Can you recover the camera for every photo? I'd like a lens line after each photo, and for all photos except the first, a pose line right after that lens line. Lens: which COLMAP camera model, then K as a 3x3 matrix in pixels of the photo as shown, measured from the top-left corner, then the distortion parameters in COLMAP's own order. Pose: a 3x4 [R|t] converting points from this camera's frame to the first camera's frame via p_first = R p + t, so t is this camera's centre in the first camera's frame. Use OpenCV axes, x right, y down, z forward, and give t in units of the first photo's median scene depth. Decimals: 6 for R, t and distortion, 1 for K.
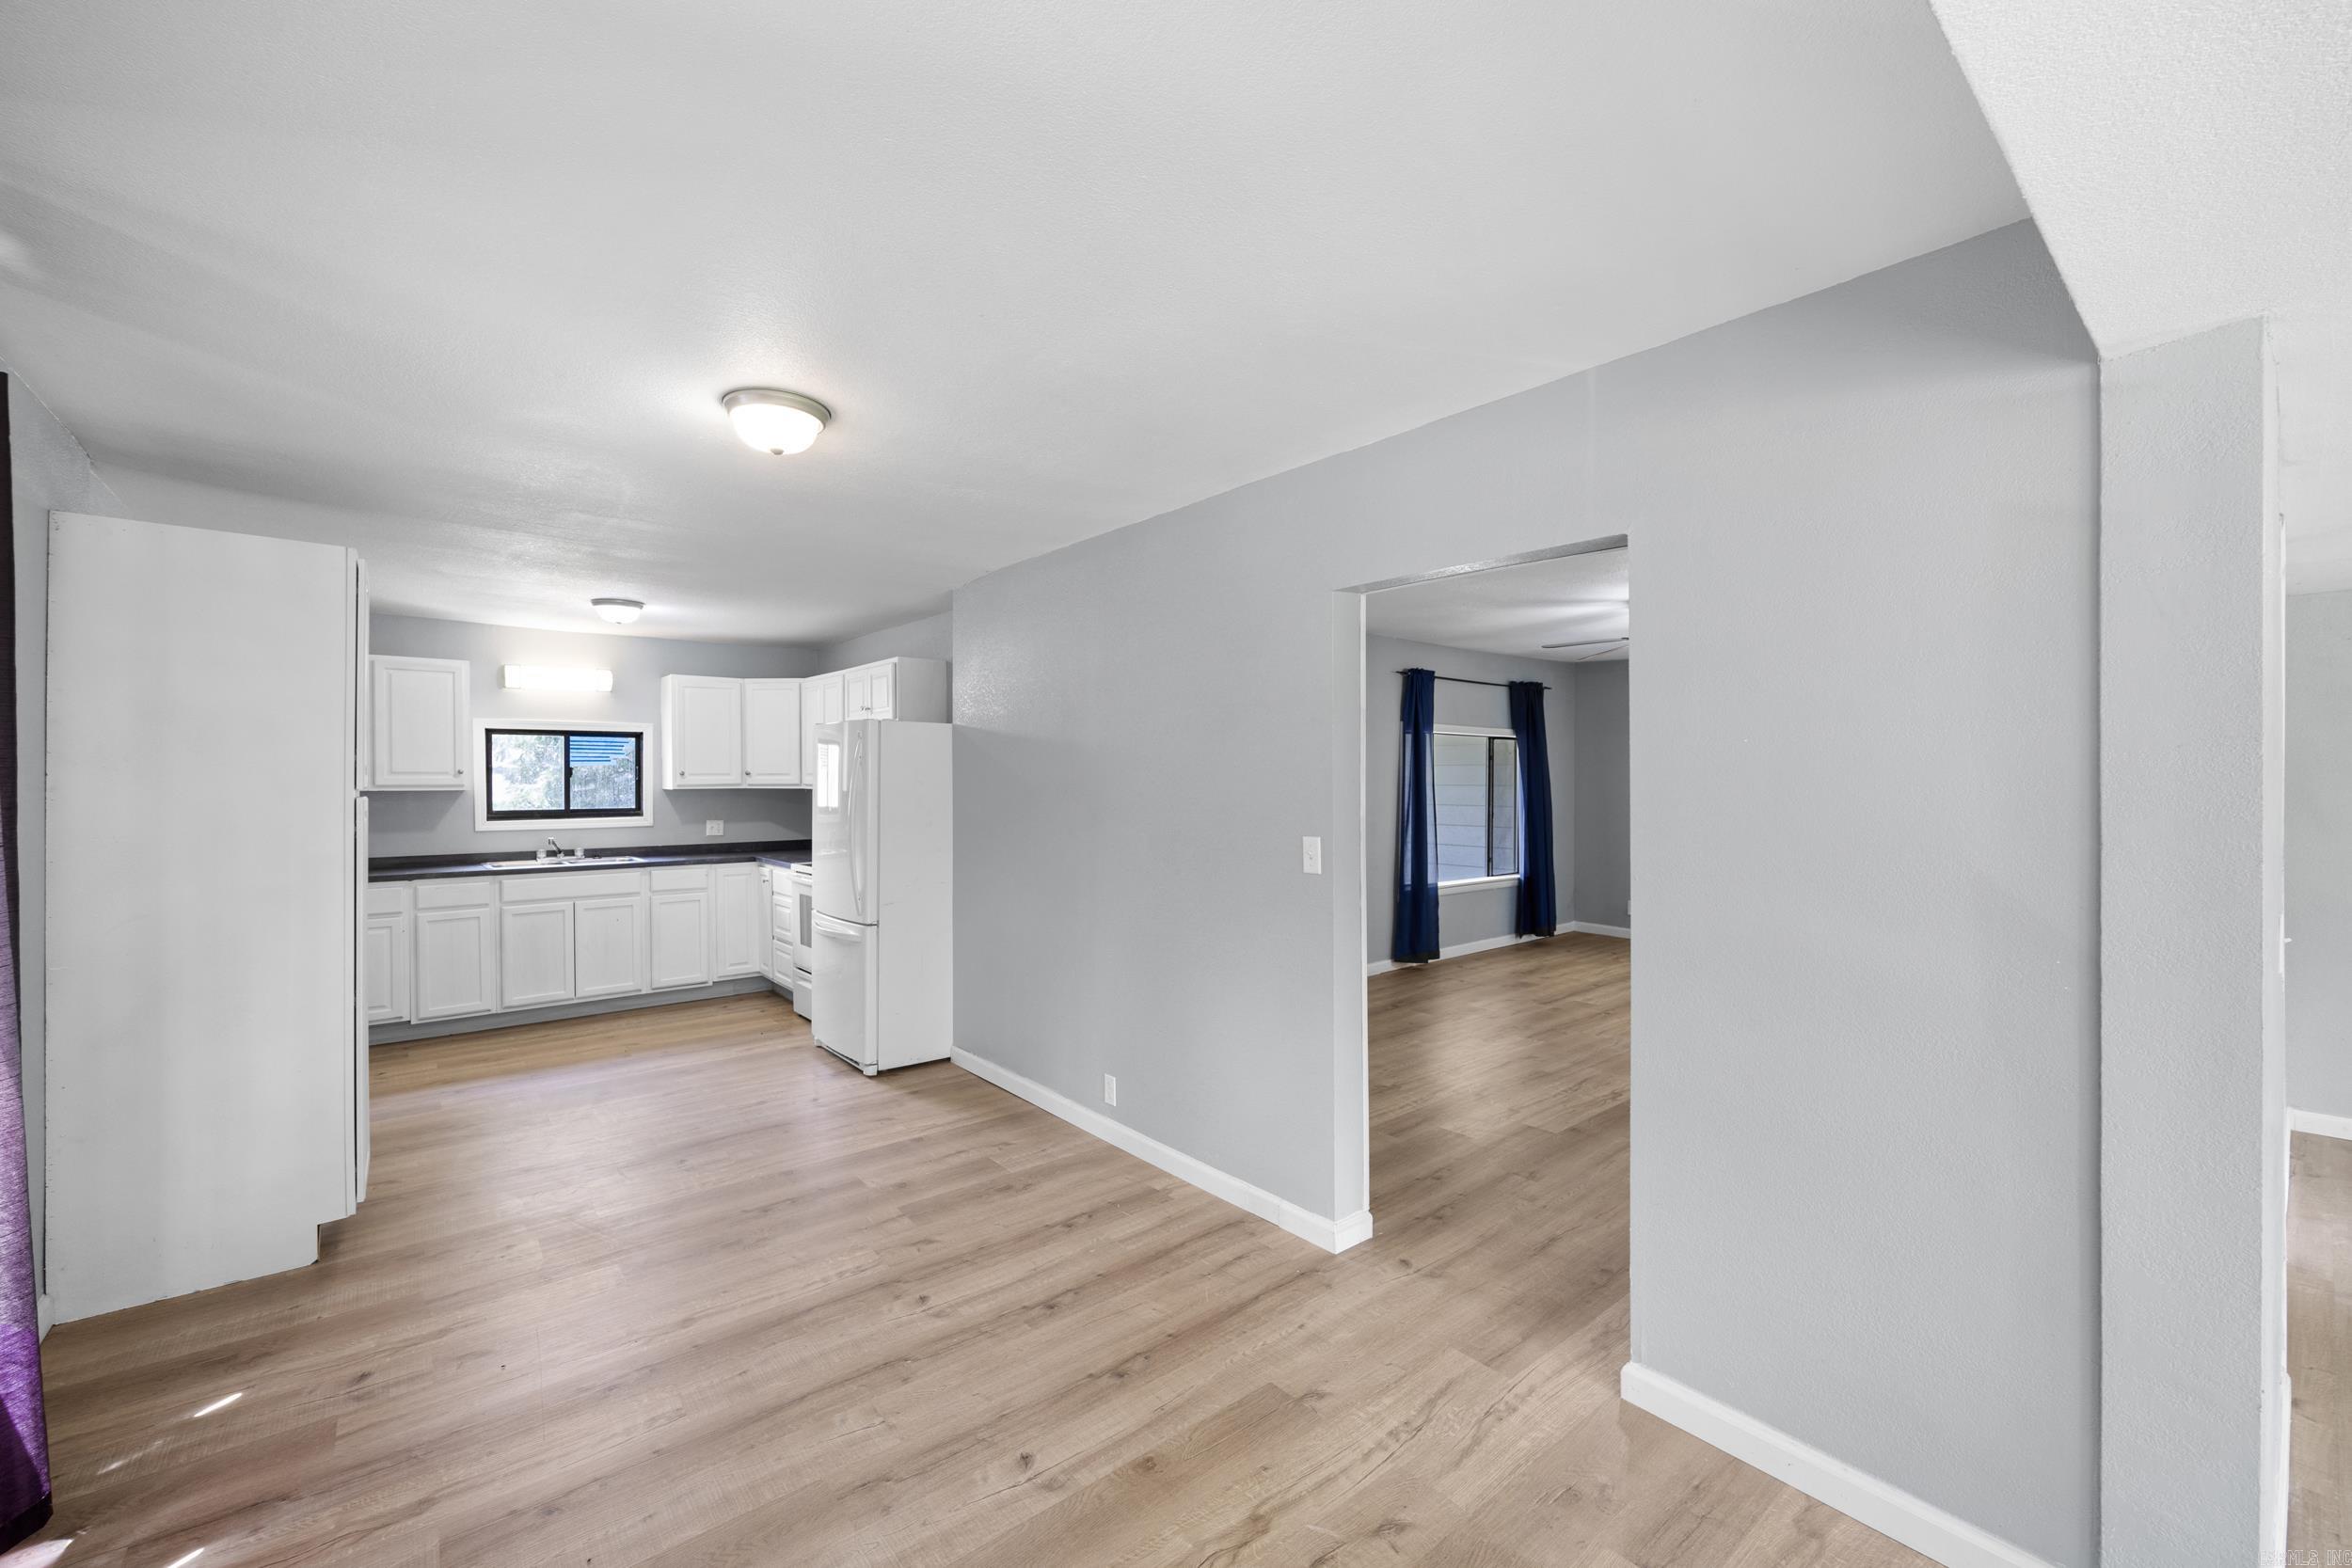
lens RADIAL K [[952.6, 0, 1239.7], [0, 952.6, 782.6], [0, 0, 1]] dist [0.001213, -0.001665]
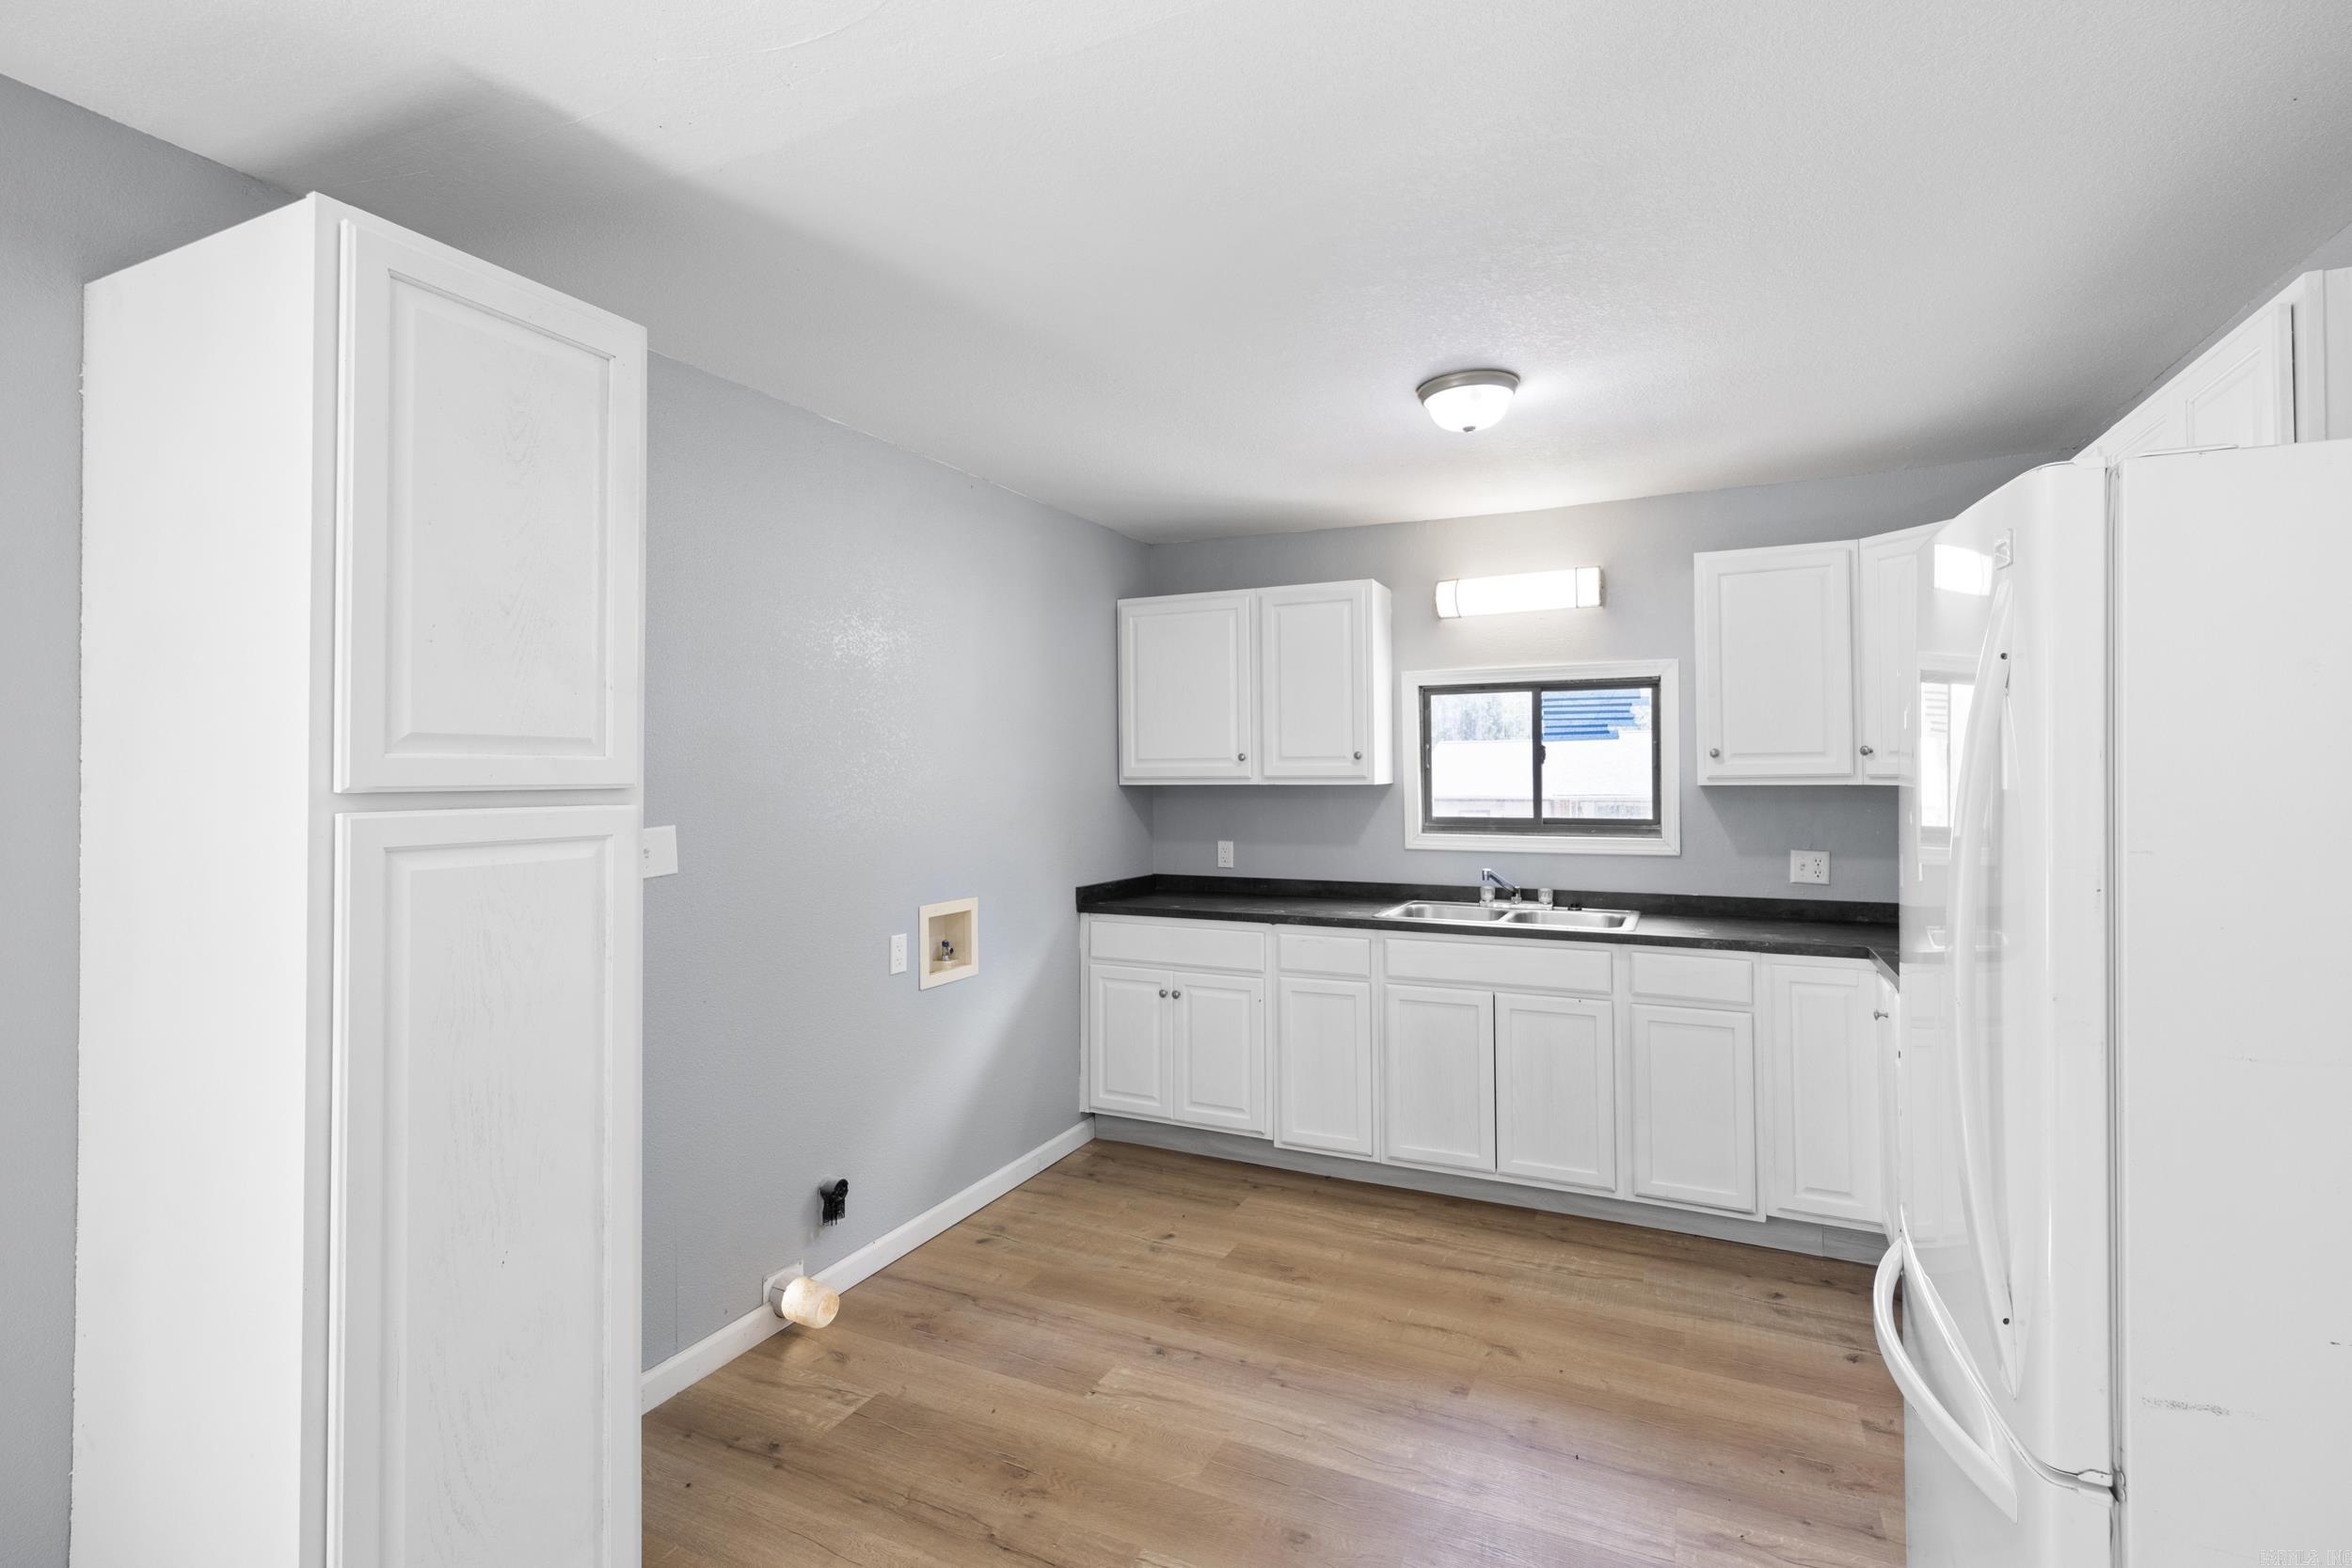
lens RADIAL K [[1109.0, 0, 1130.9], [0, 1109.0, 734.8], [0, 0, 1]] dist [0.018828, -0.002422]
pose [[0.358959, -0.031072, -0.932836, -0.269139], [-0.001170, 0.999430, -0.033740, 0.001039], [0.933353, 0.013203, 0.358718, 0.861494]]
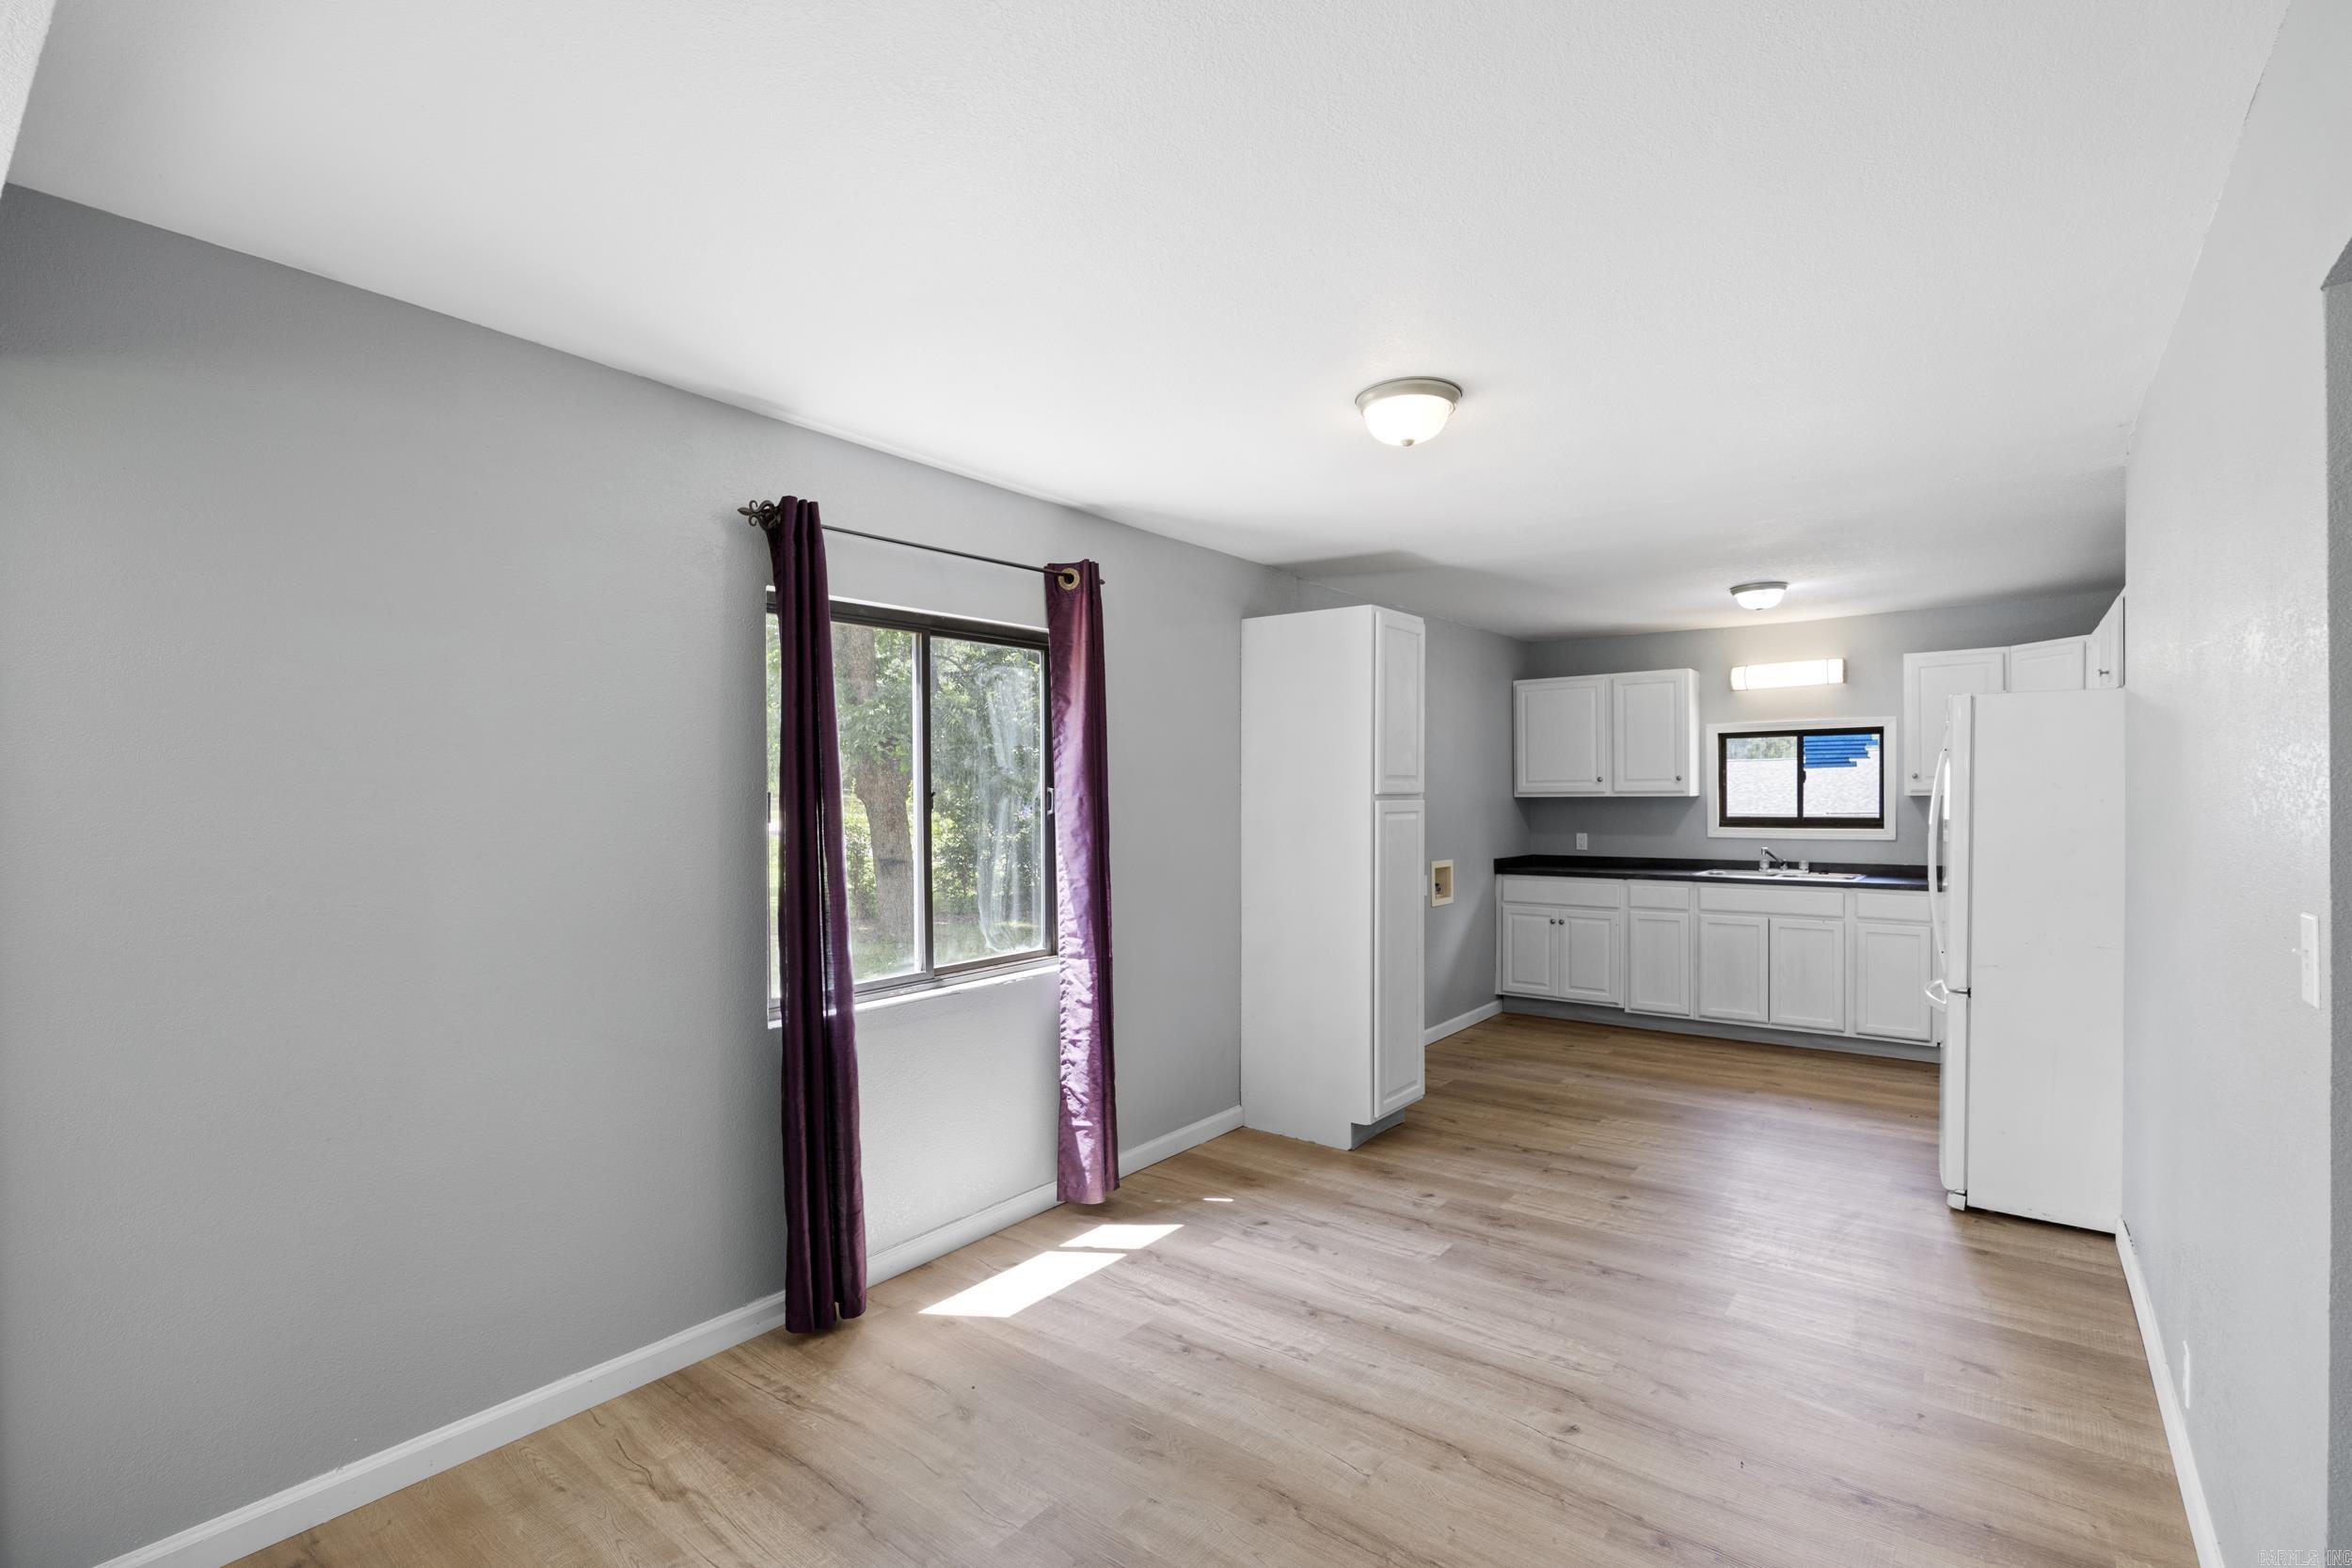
lens RADIAL K [[1109.0, 0, 1163.2], [0, 1109.0, 790.7], [0, 0, 1]] dist [0.018828, -0.002422]
pose [[0.188405, -0.001035, -0.982091, 0.362210], [0.000374, 0.999999, -0.000982, 0.005543], [0.982091, -0.000182, 0.188405, 0.335522]]
